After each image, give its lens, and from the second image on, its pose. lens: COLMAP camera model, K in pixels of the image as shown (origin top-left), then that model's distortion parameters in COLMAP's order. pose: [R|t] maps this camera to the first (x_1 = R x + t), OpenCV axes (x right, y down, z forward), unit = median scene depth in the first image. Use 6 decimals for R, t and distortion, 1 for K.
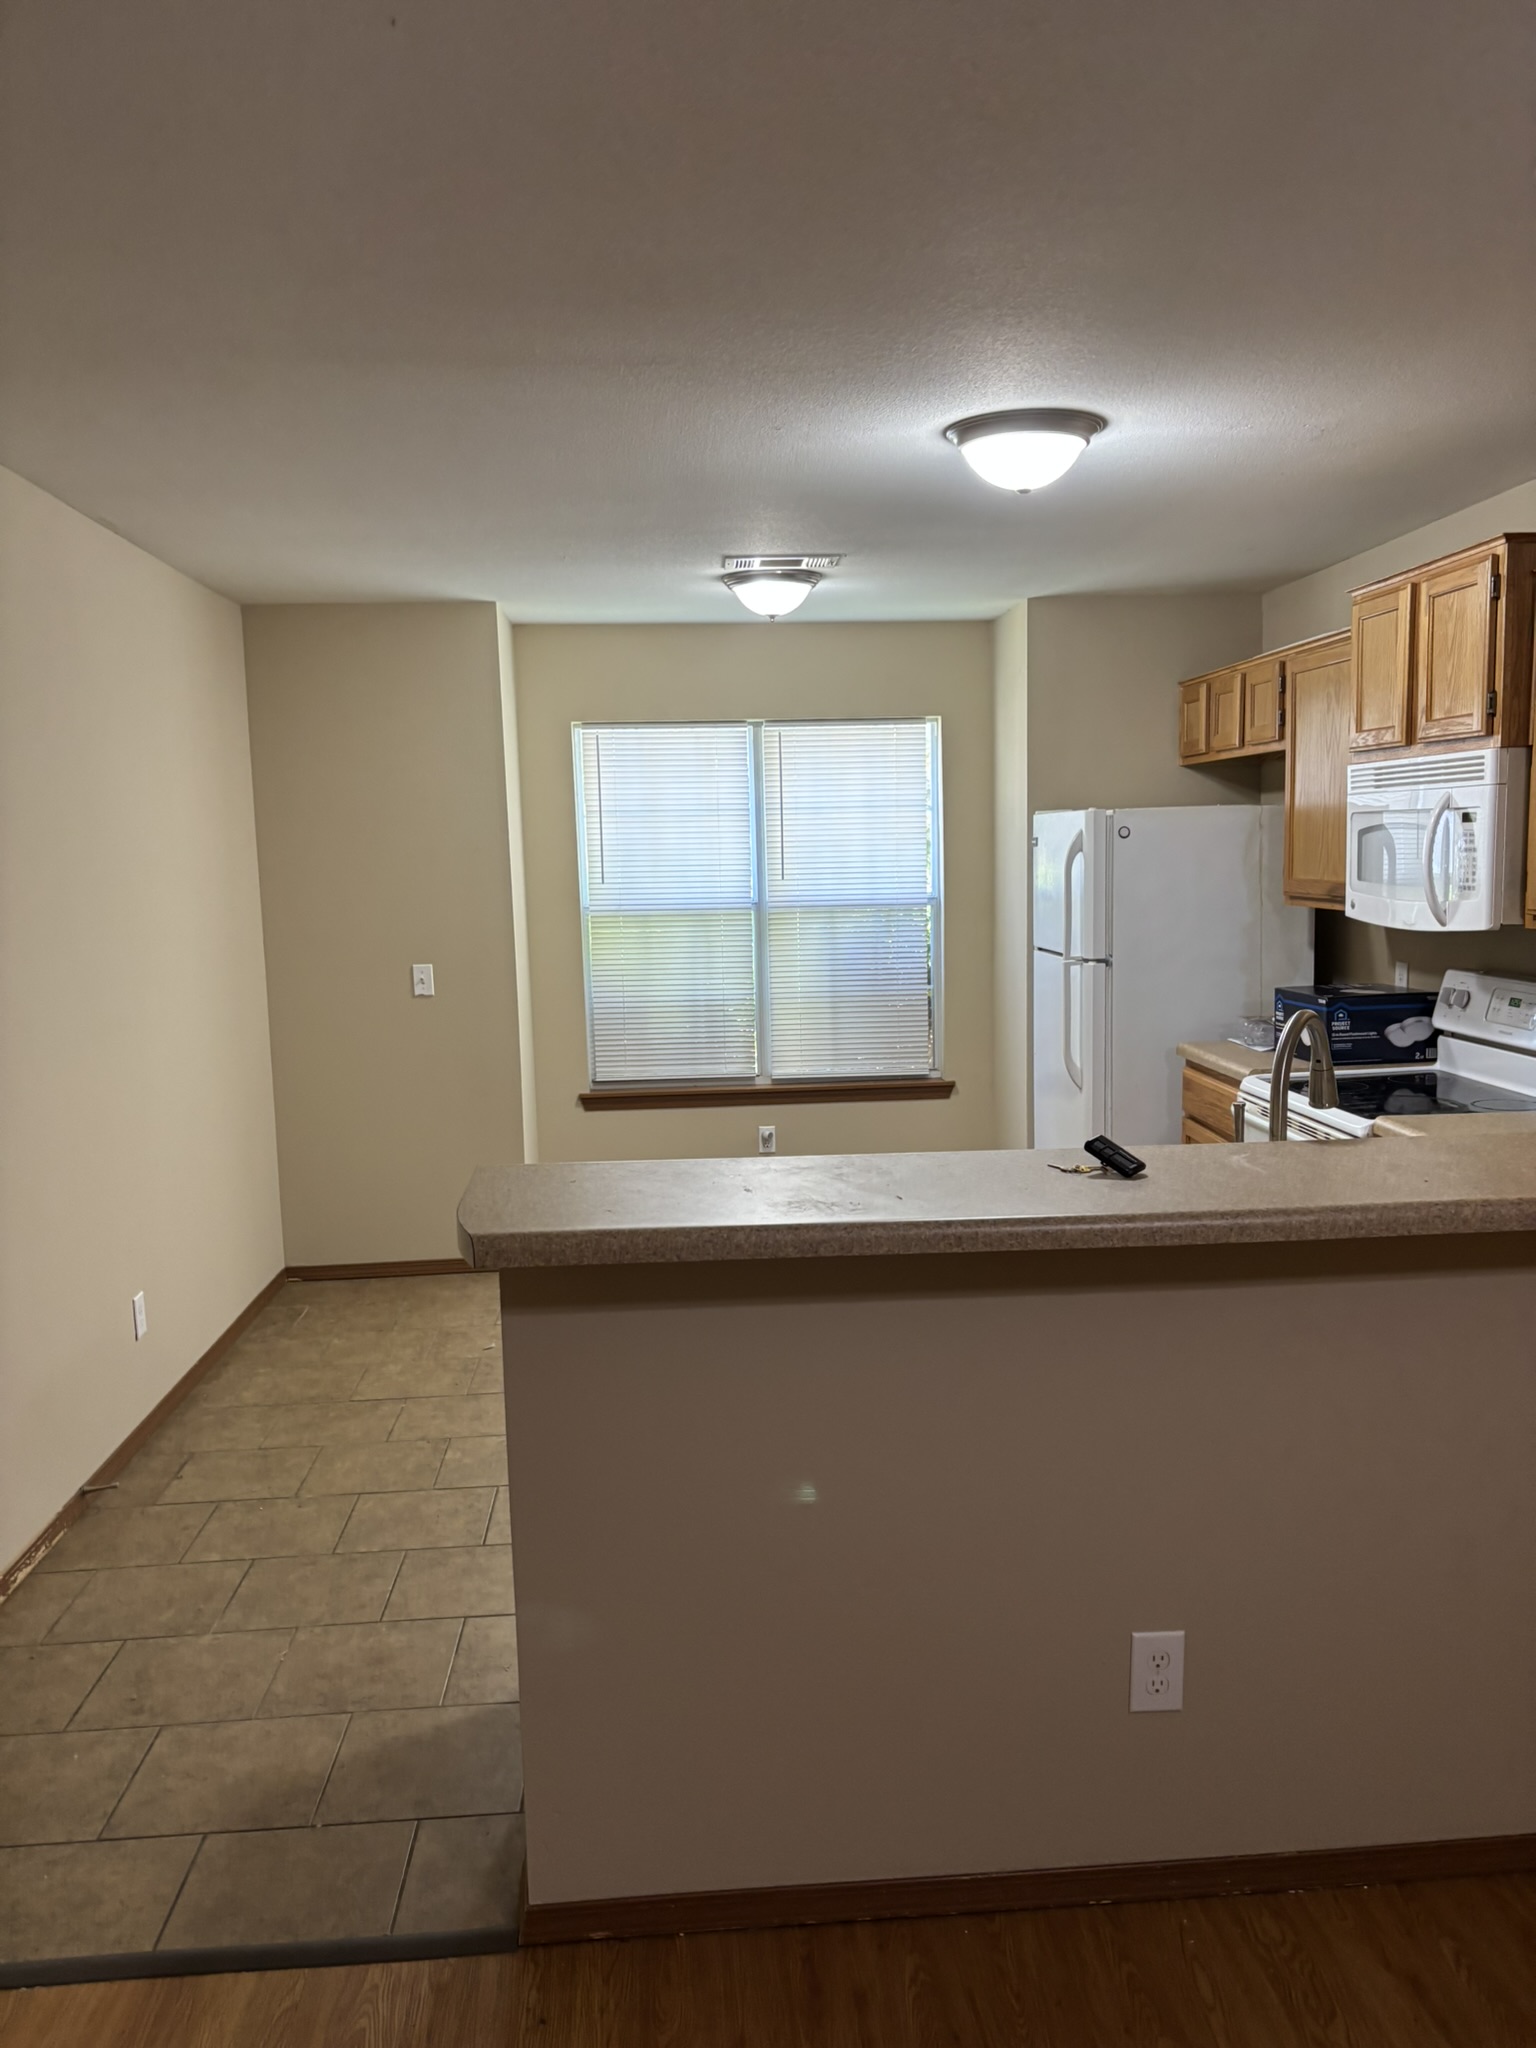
lens RADIAL K [[1598.7, 0, 768.0], [0, 1598.7, 1024.0], [0, 0, 1]] dist [0.048072, -0.000551]
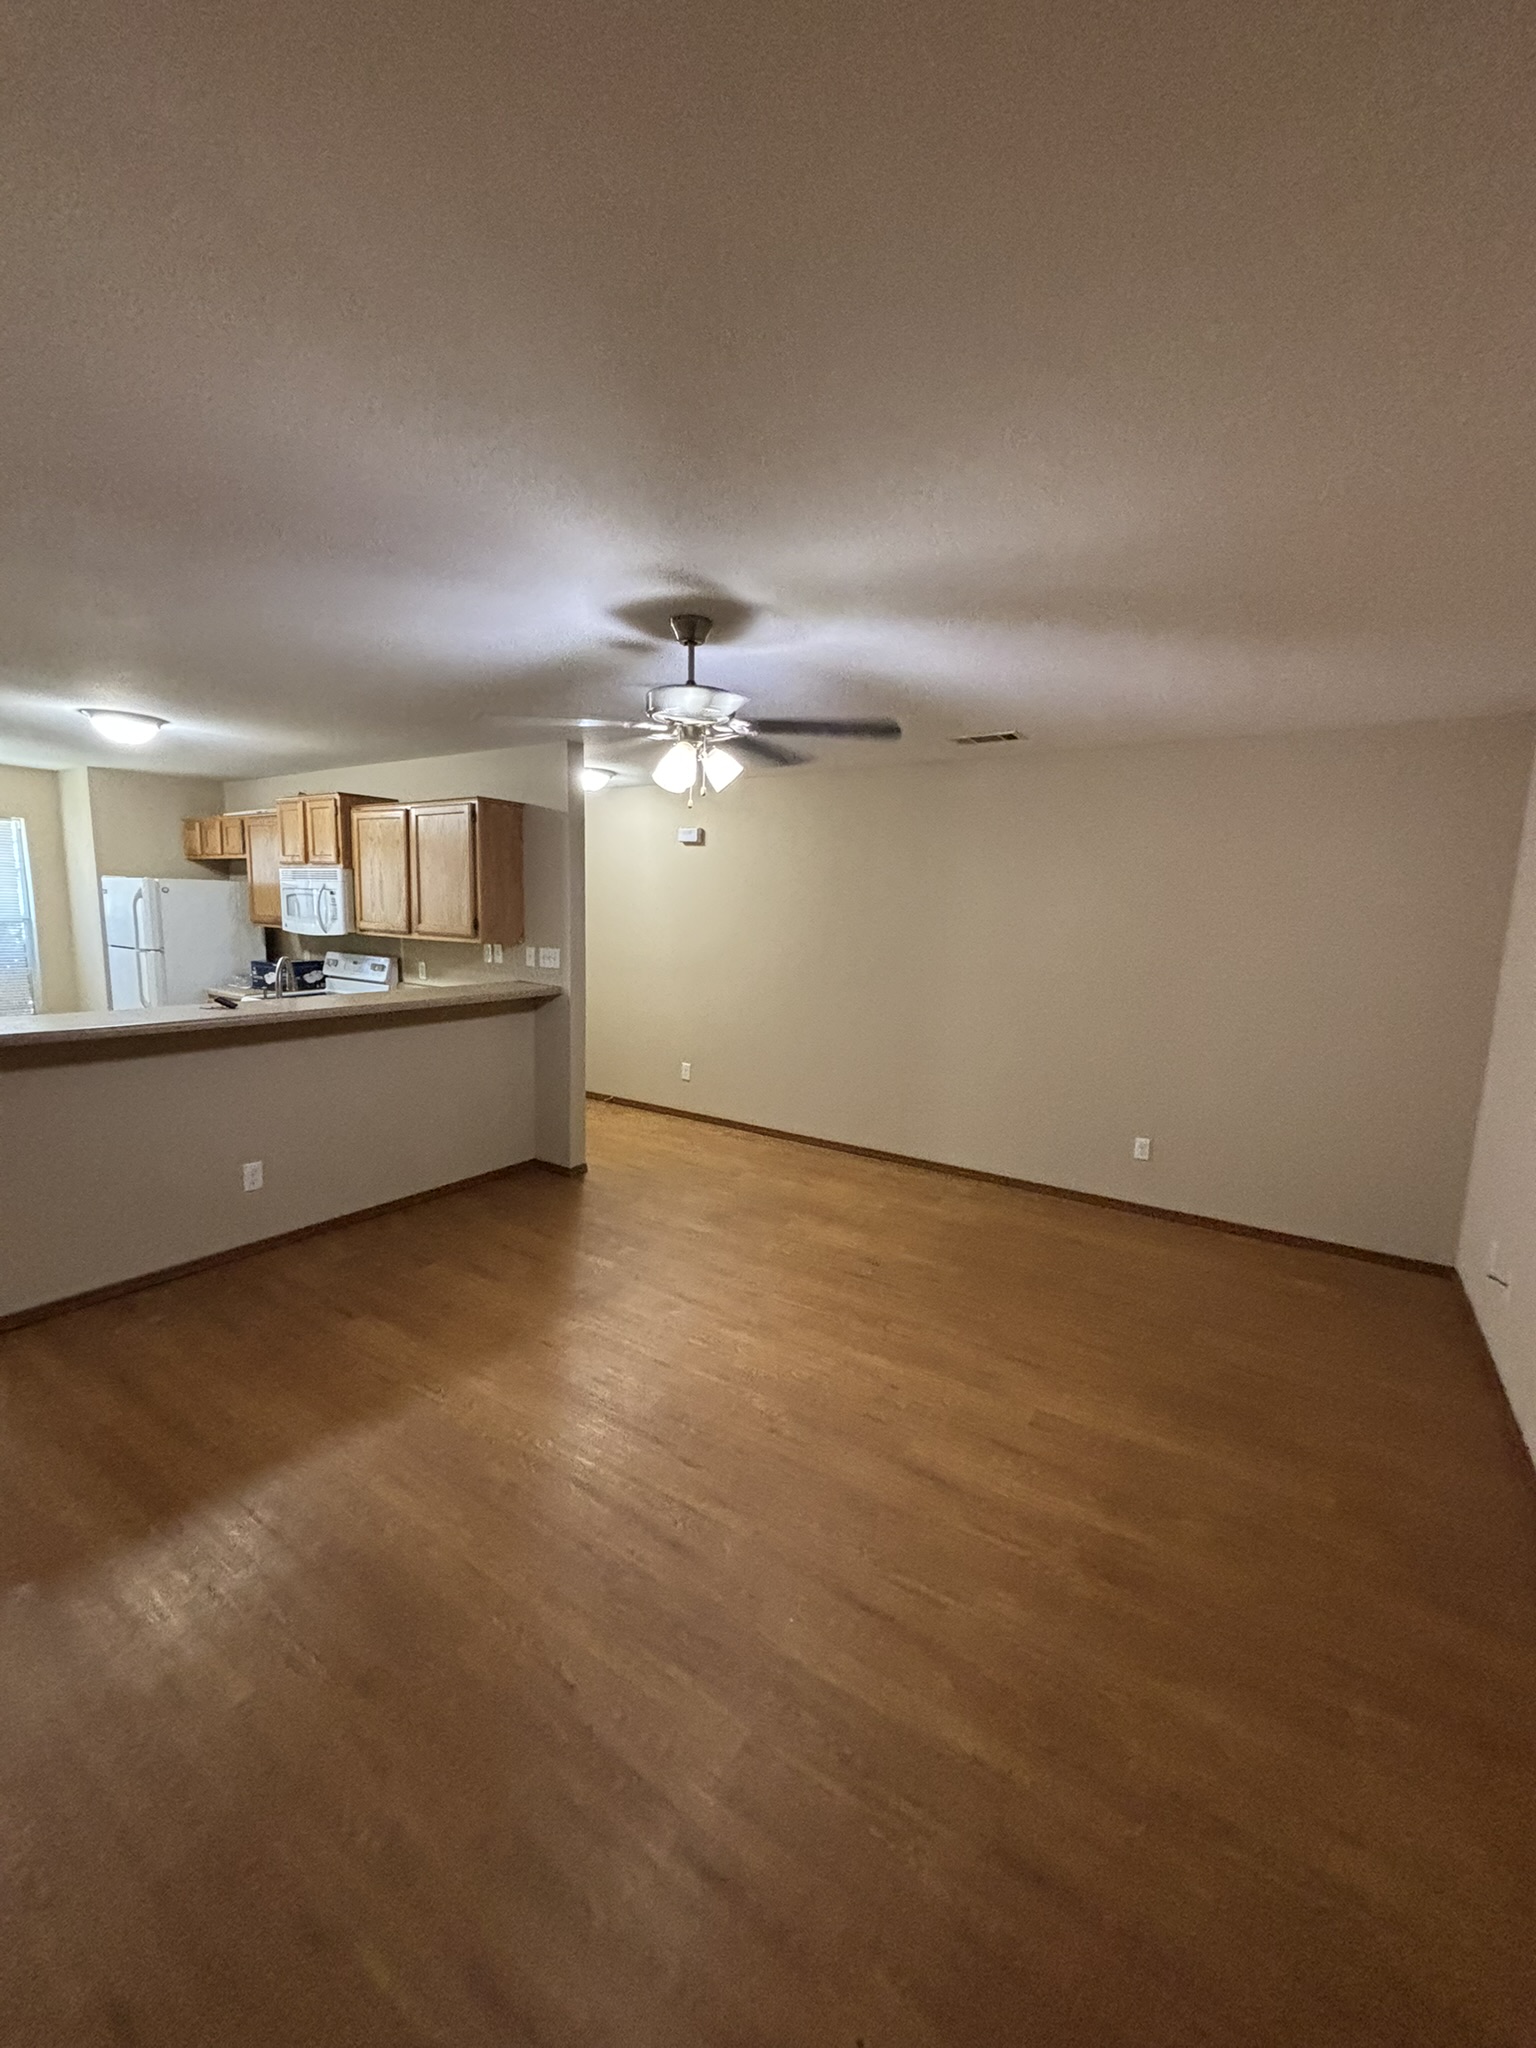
lens RADIAL K [[822.8, 0, 768.0], [0, 822.8, 1024.0], [0, 0, 1]] dist [0.000951, 0.000125]
pose [[0.618511, -0.072502, 0.782424, -0.170771], [0.046816, 0.997366, 0.055411, 0.039791], [-0.784380, 0.002357, 0.620276, -0.347294]]
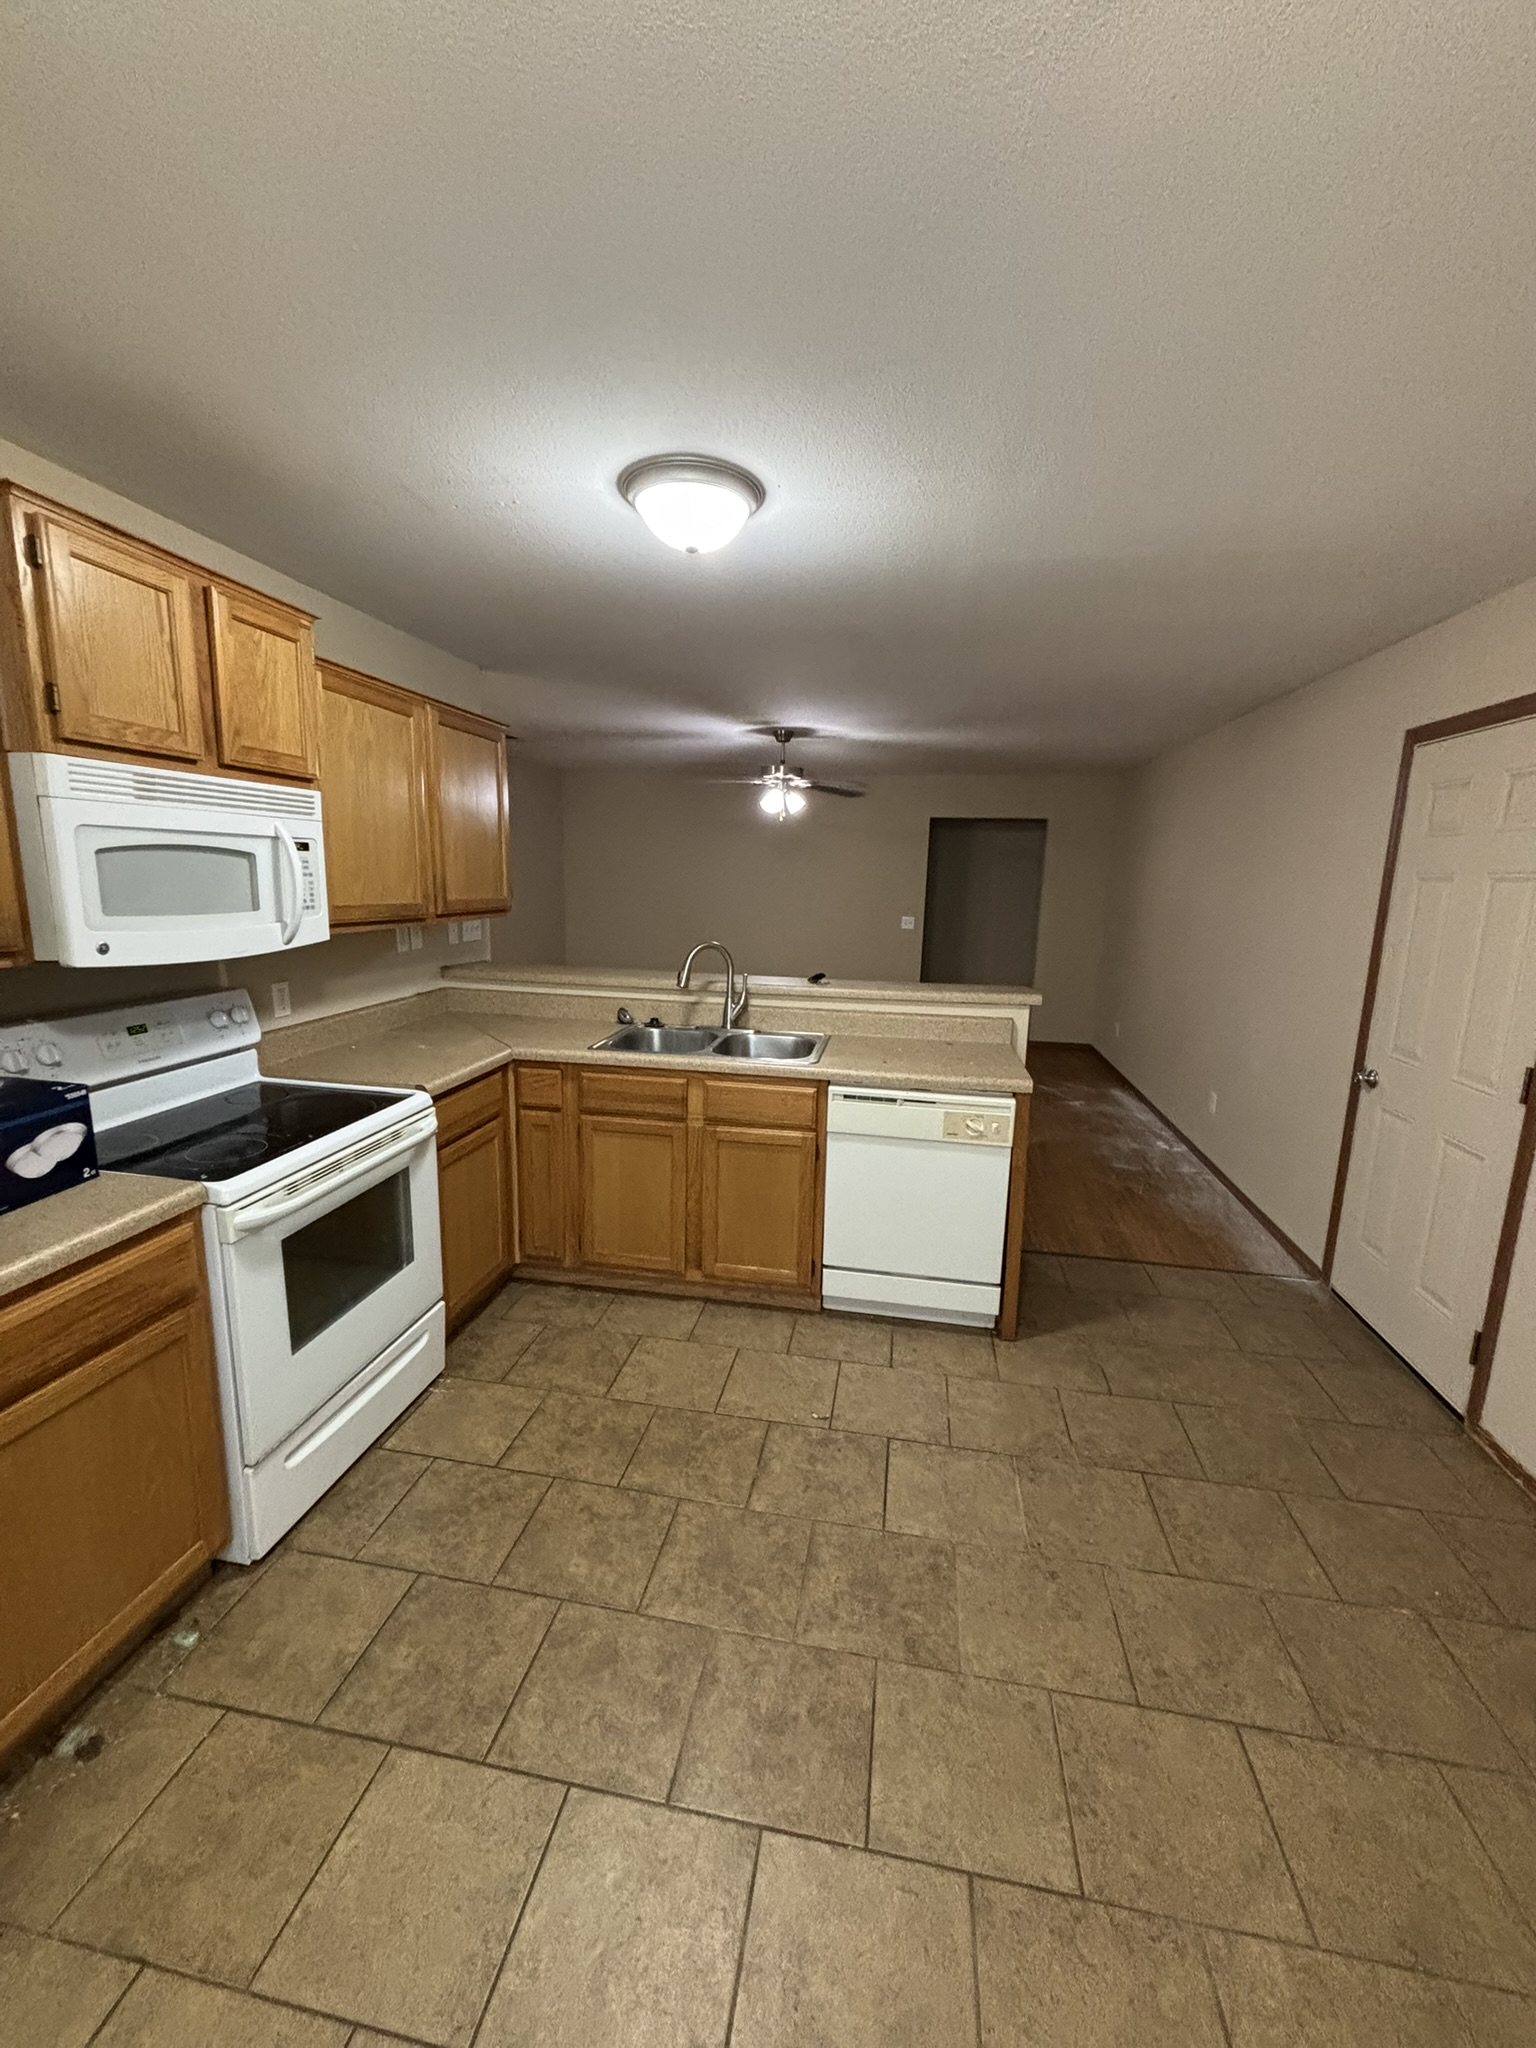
lens RADIAL K [[822.8, 0, 768.0], [0, 822.8, 1024.0], [0, 0, 1]] dist [0.000951, 0.000125]
pose [[-0.969901, -0.046654, 0.238990, -0.032488], [0.023674, 0.958757, 0.283238, -0.133944], [-0.242347, 0.280371, -0.928795, 1.215816]]
